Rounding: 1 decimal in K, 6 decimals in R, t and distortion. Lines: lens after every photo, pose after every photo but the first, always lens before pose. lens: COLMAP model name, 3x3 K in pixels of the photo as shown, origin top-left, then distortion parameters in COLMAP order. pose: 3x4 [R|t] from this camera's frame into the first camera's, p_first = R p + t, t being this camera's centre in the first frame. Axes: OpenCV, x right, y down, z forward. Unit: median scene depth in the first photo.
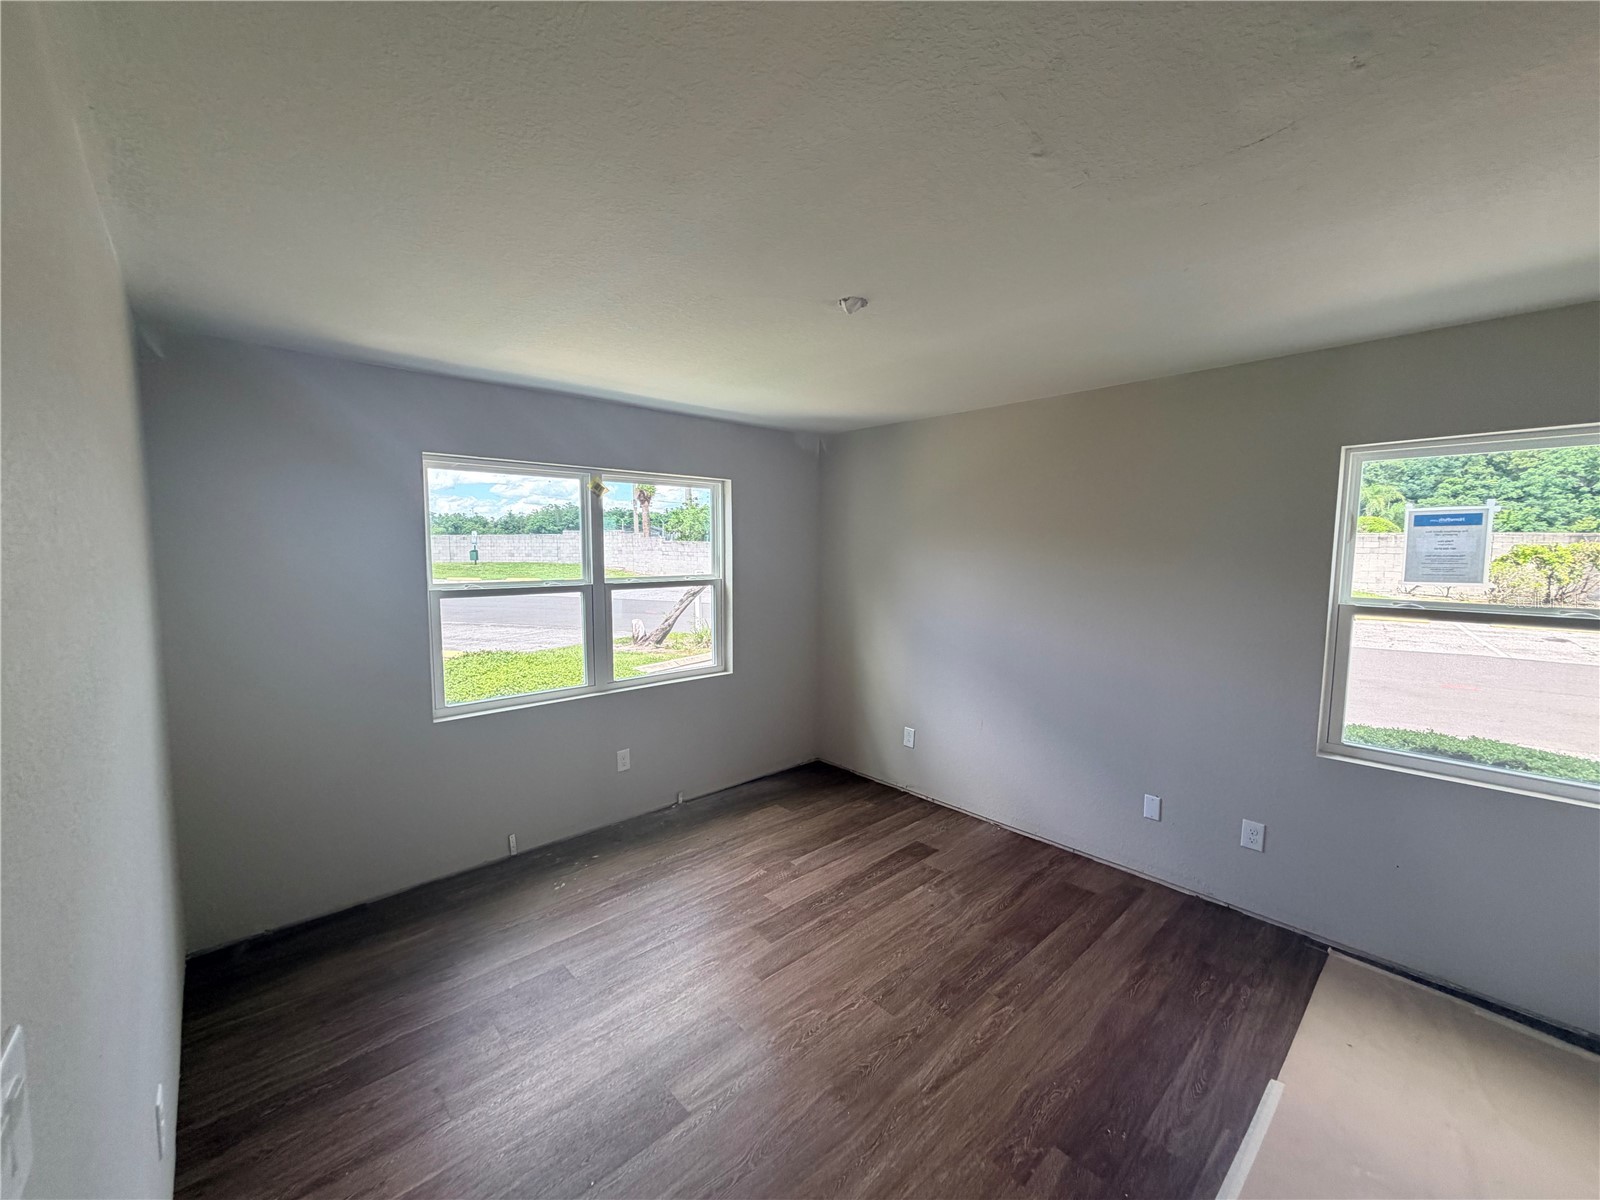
lens RADIAL K [[636.6, 0, 795.5], [0, 636.6, 600.9], [0, 0, 1]] dist [-0.000656, -0.000046]
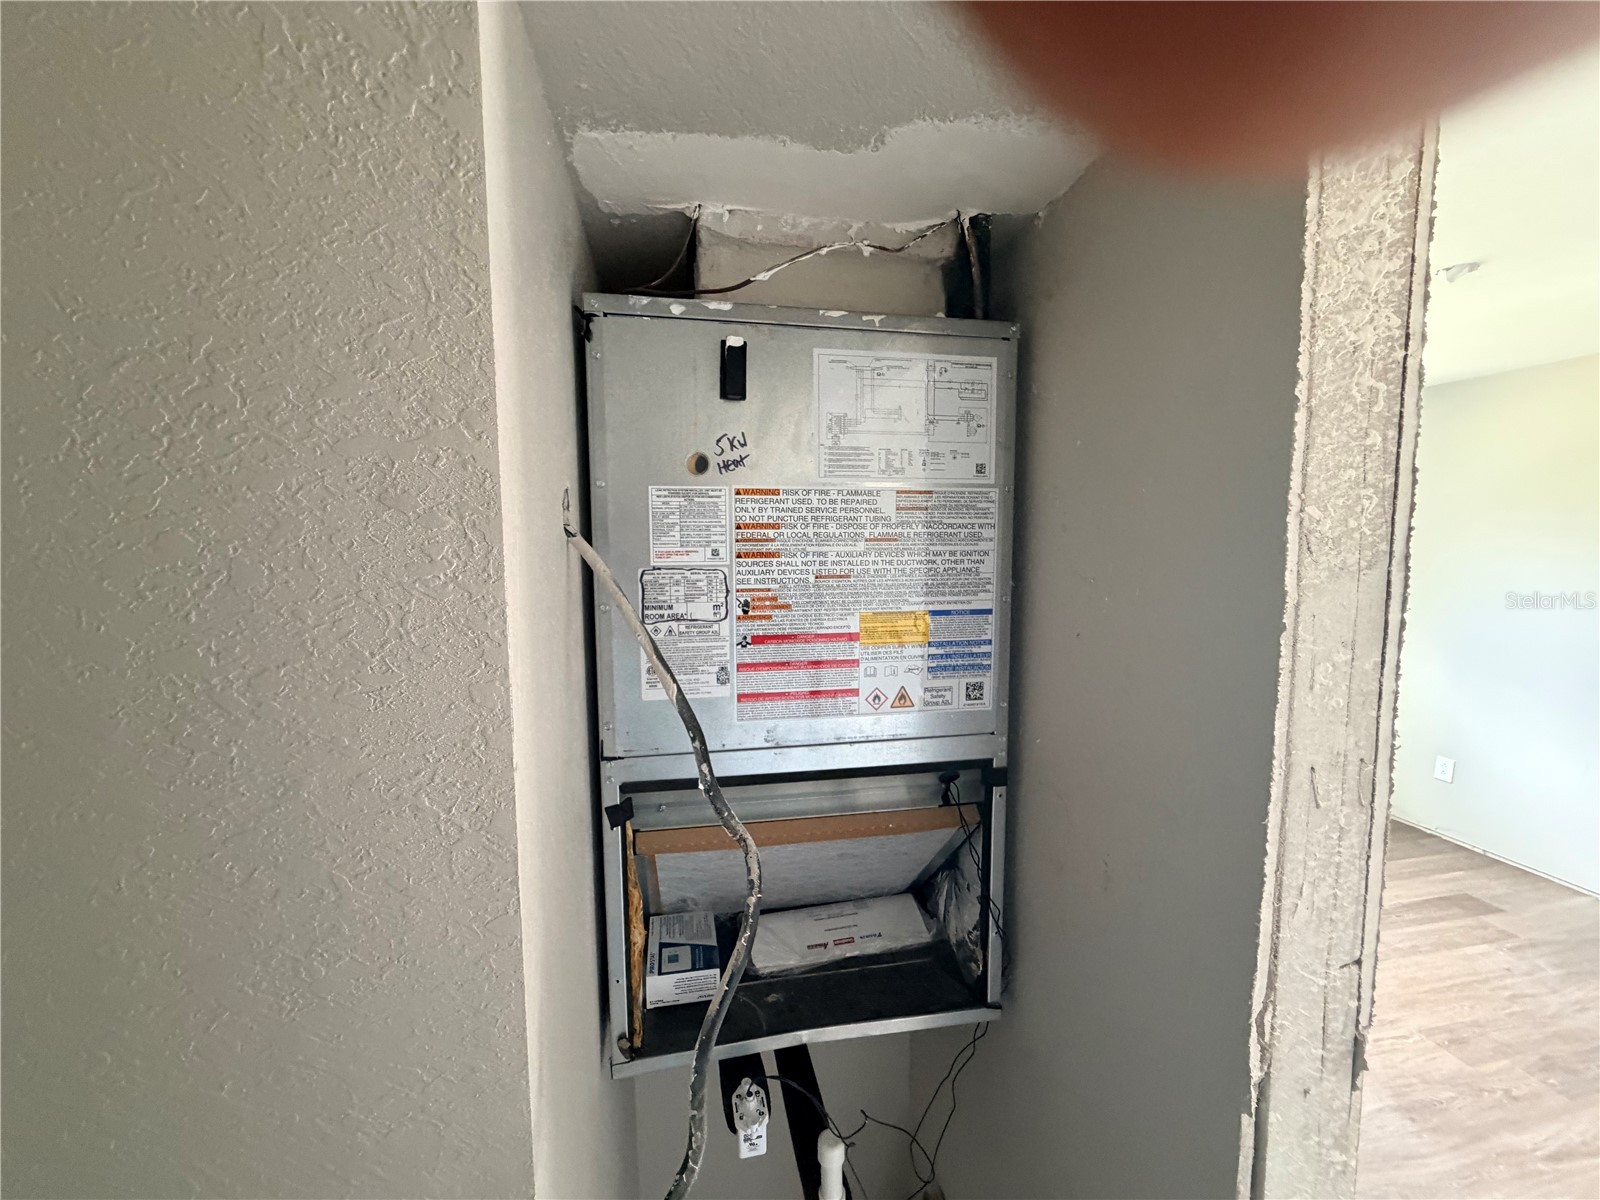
lens RADIAL K [[636.6, 0, 801.3], [0, 636.6, 596.5], [0, 0, 1]] dist [-0.000656, -0.000046]
pose [[0.849639, 0.031406, -0.526429, -0.159973], [-0.028946, 0.999498, 0.012910, 0.012466], [0.526570, 0.004269, 0.850121, -0.203483]]
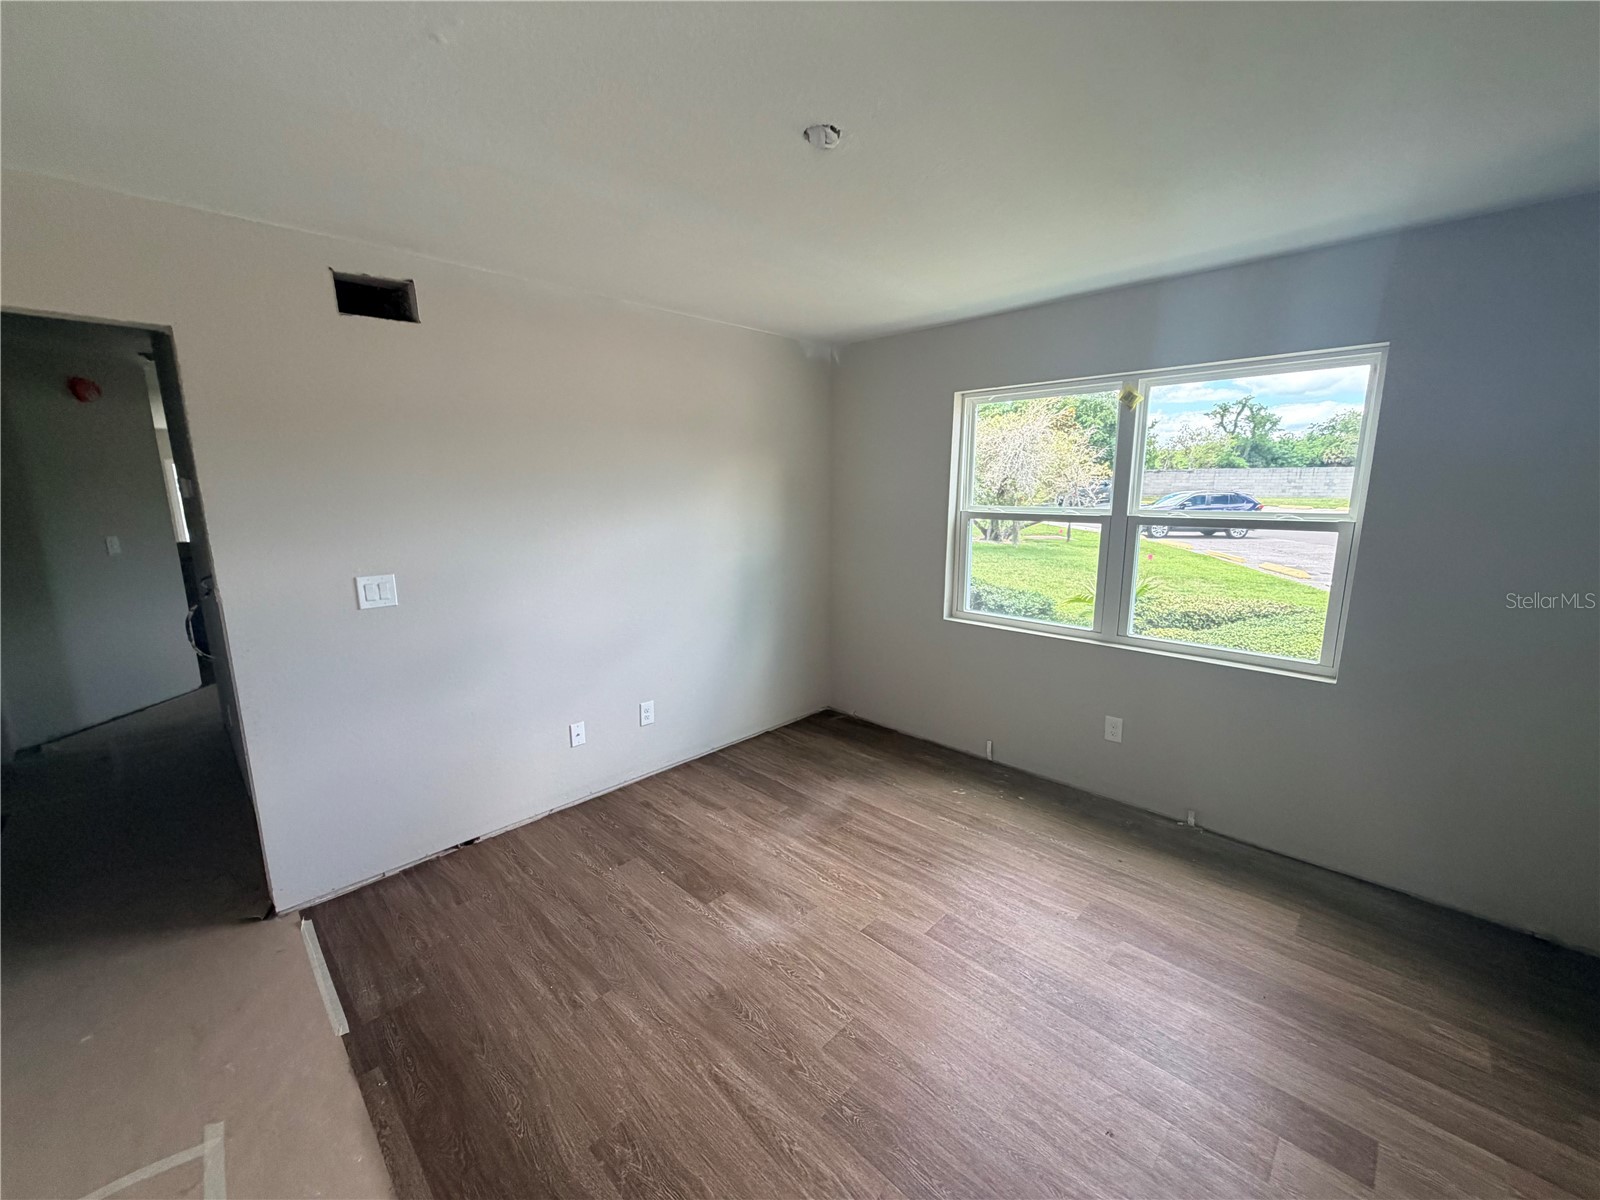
lens RADIAL K [[636.6, 0, 800.9], [0, 636.6, 603.5], [0, 0, 1]] dist [-0.000656, -0.000046]
pose [[0.047711, 0.182207, -0.982102, 0.709833], [-0.077907, 0.980905, 0.178201, -0.043347], [0.995818, 0.068010, 0.060996, 0.735786]]
